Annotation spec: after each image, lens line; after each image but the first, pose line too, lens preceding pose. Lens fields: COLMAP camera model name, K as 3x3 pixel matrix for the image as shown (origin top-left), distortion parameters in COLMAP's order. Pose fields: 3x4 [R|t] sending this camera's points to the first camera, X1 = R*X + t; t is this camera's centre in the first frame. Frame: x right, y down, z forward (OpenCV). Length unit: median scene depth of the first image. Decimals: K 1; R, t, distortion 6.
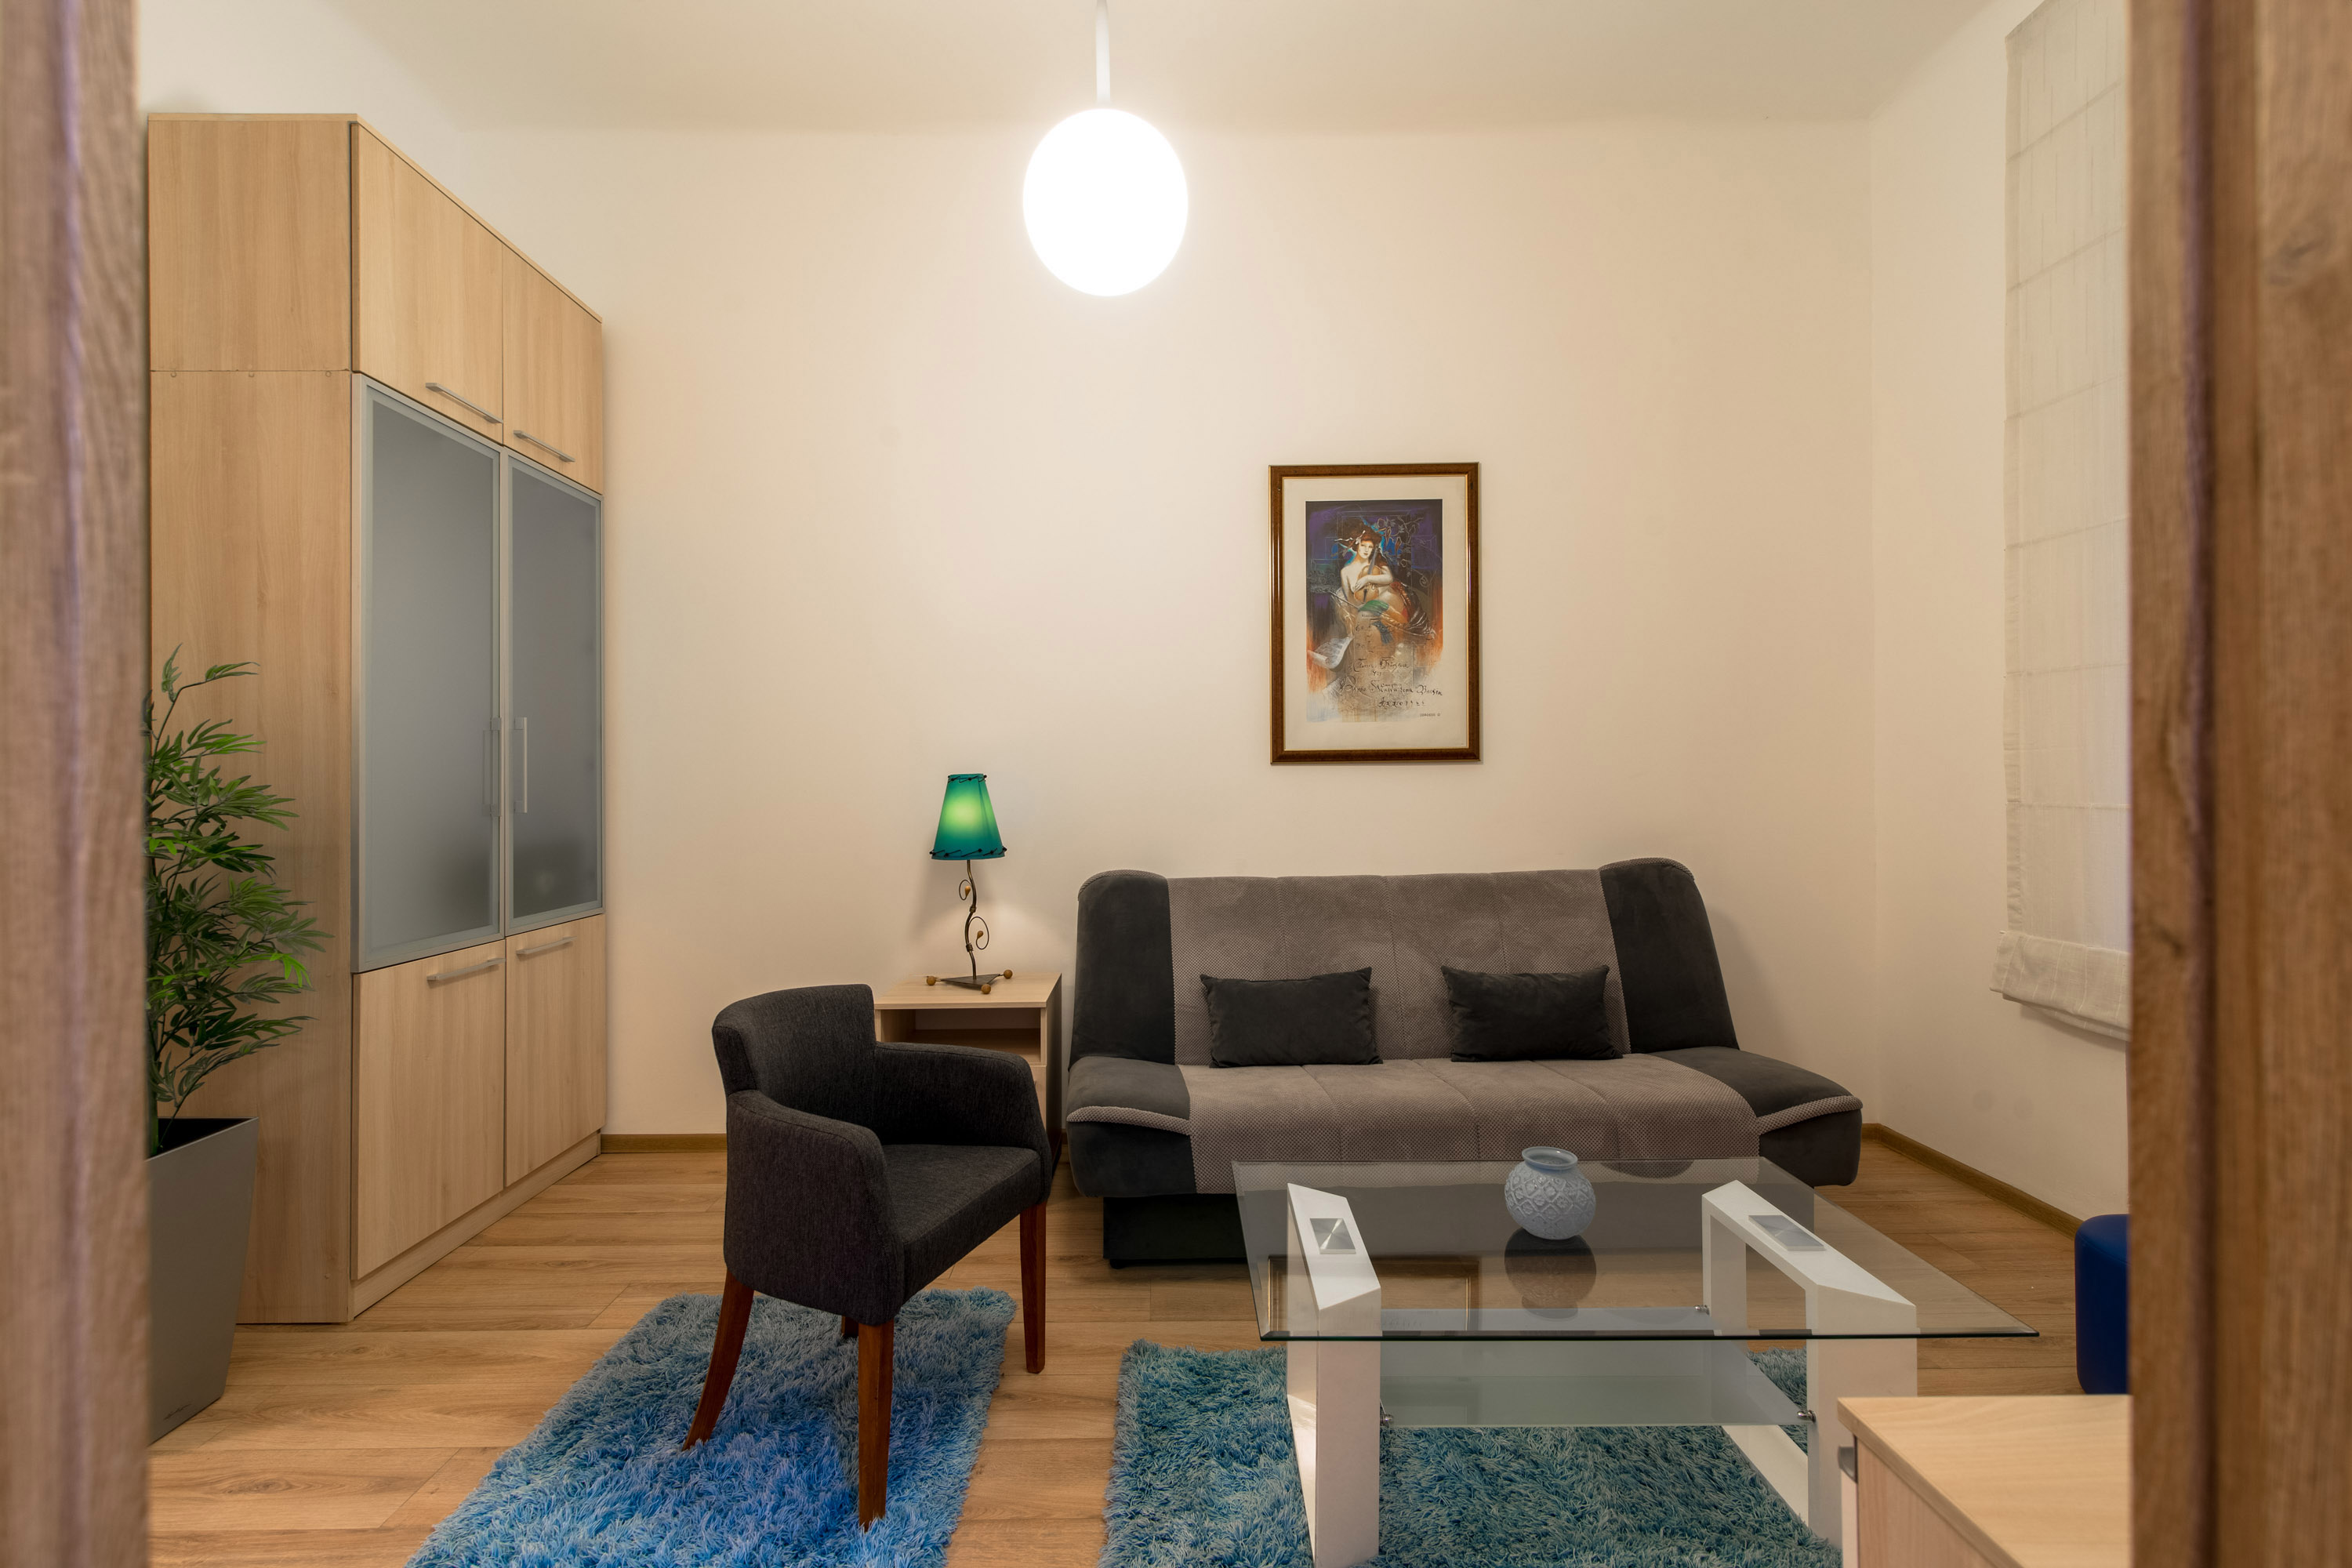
lens RADIAL K [[1084.1, 0, 1165.4], [0, 1084.1, 774.3], [0, 0, 1]] dist [0.001889, -0.001546]
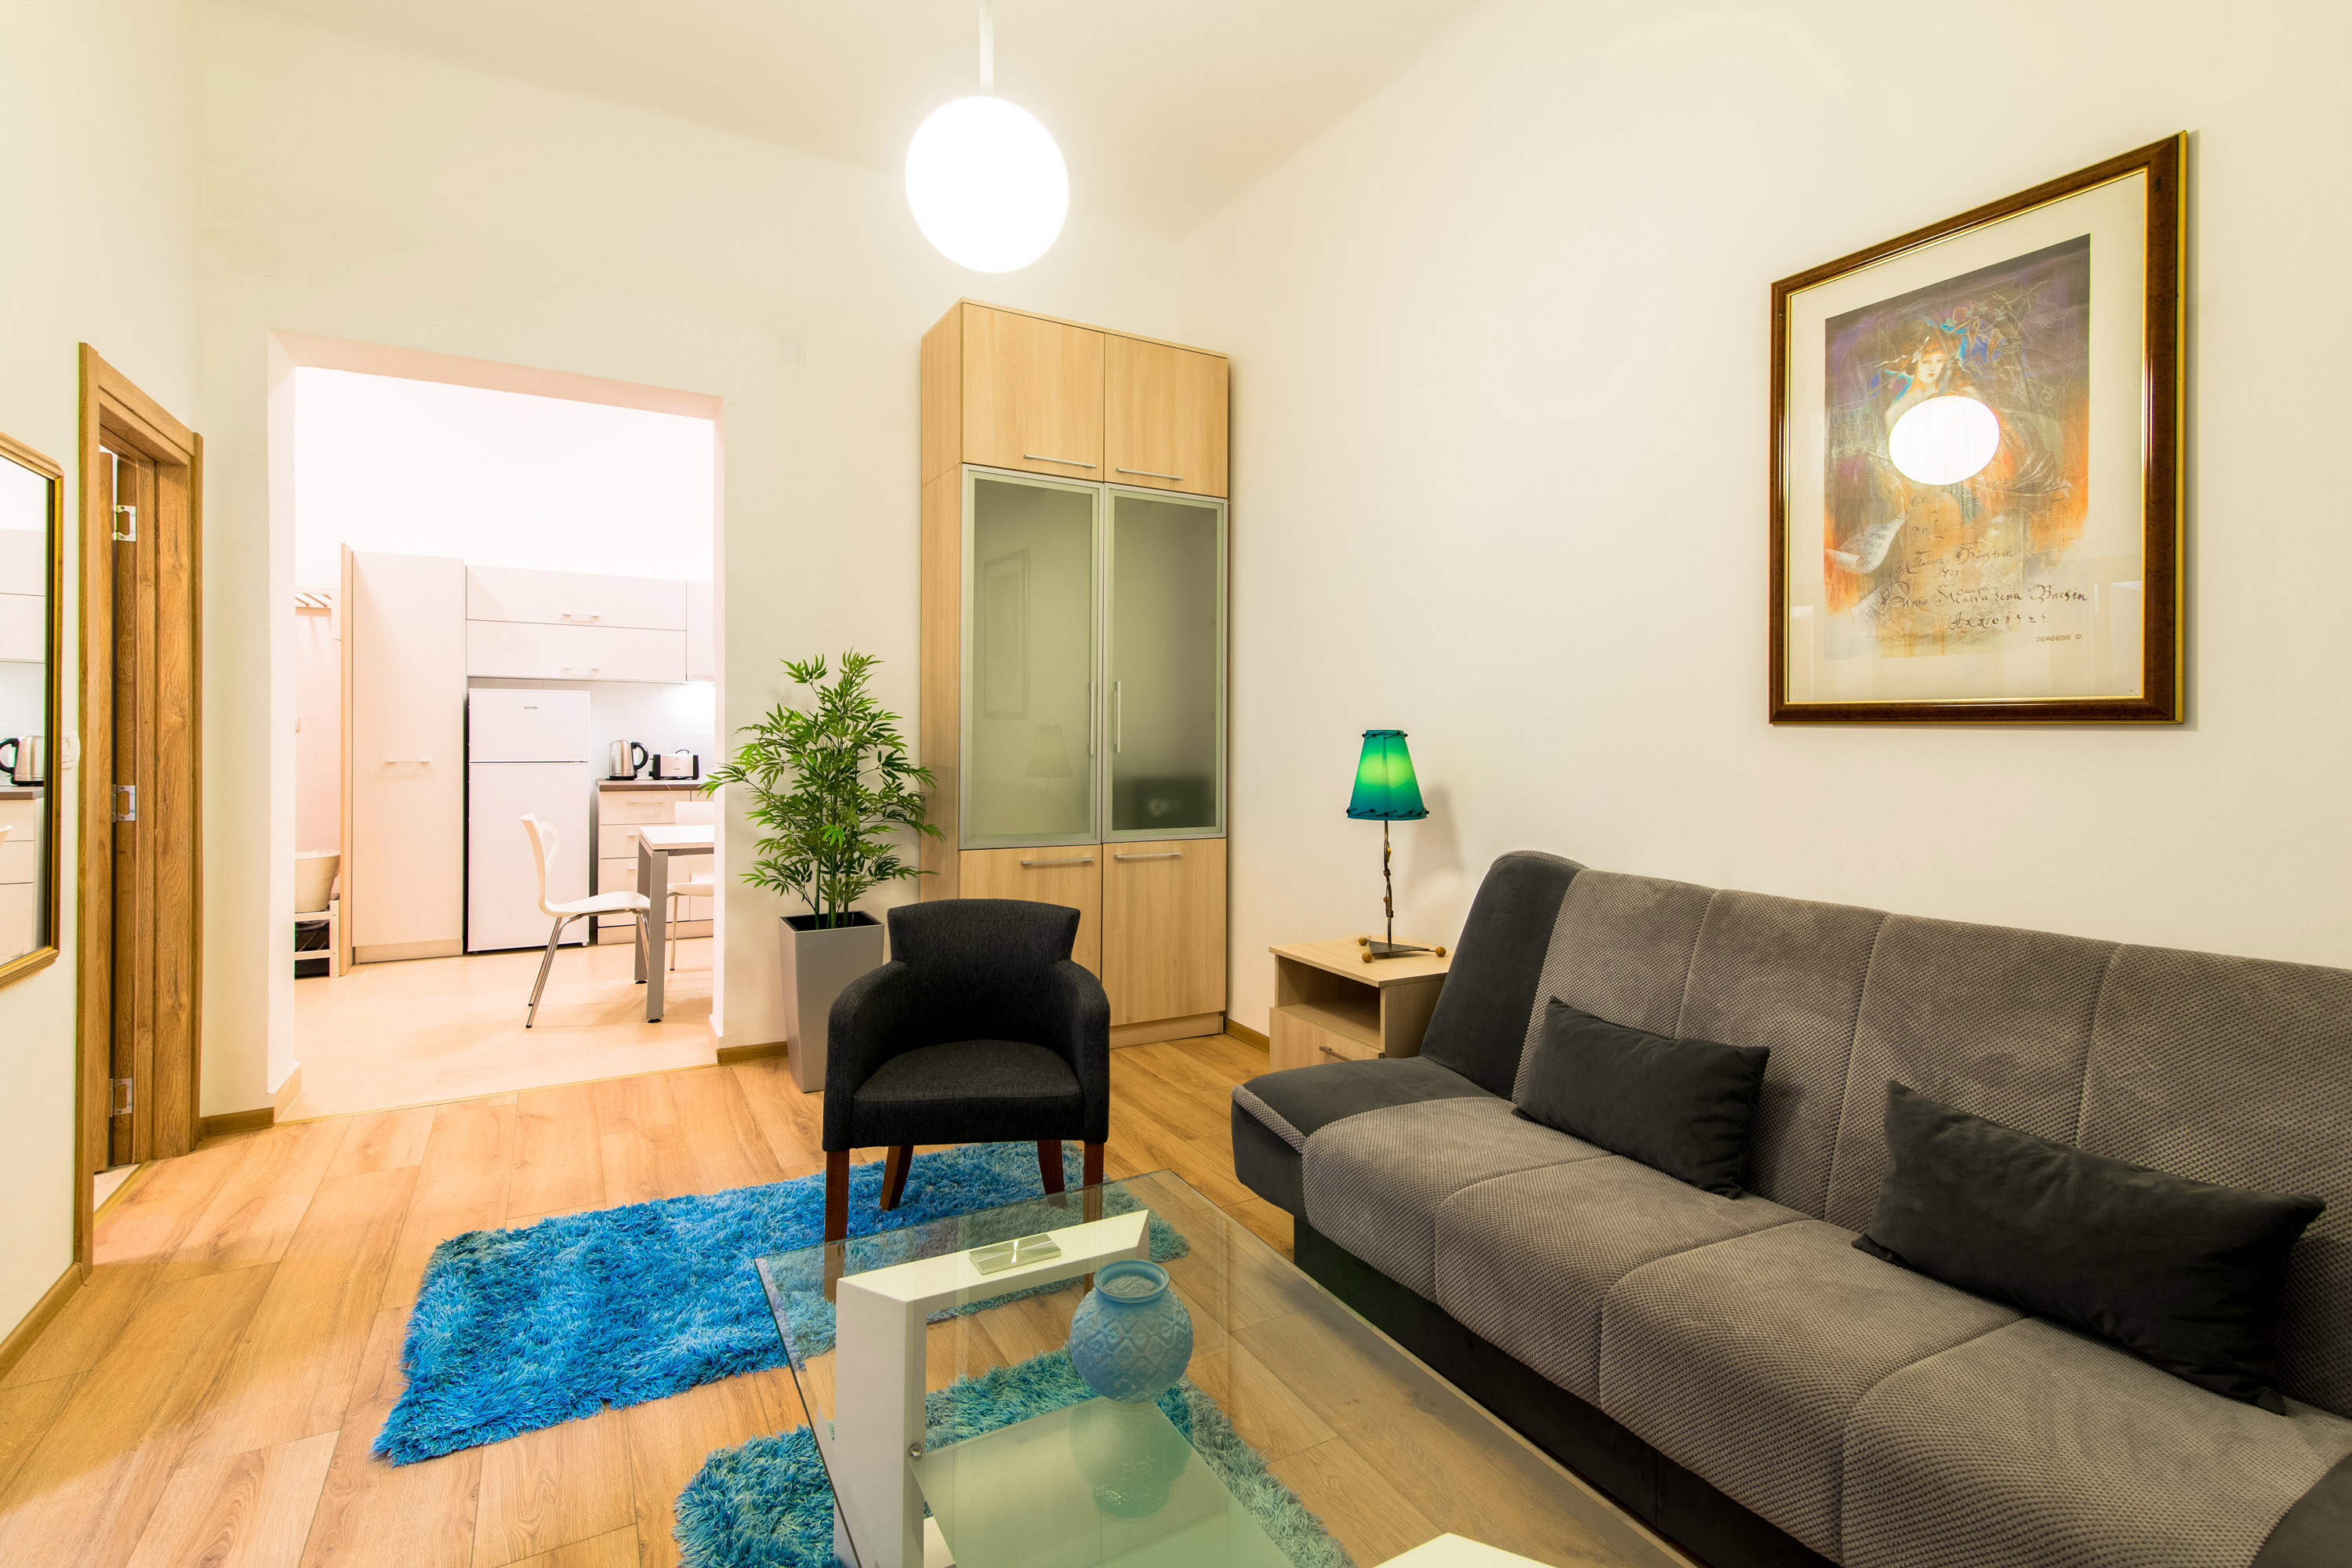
lens RADIAL K [[1084.1, 0, 1269.1], [0, 1084.1, 737.3], [0, 0, 1]] dist [0.001889, -0.001546]
pose [[0.499676, 0.021763, -0.865939, 0.573811], [-0.017752, 0.999732, 0.014882, -0.006583], [0.866031, 0.007936, 0.499928, 0.422678]]
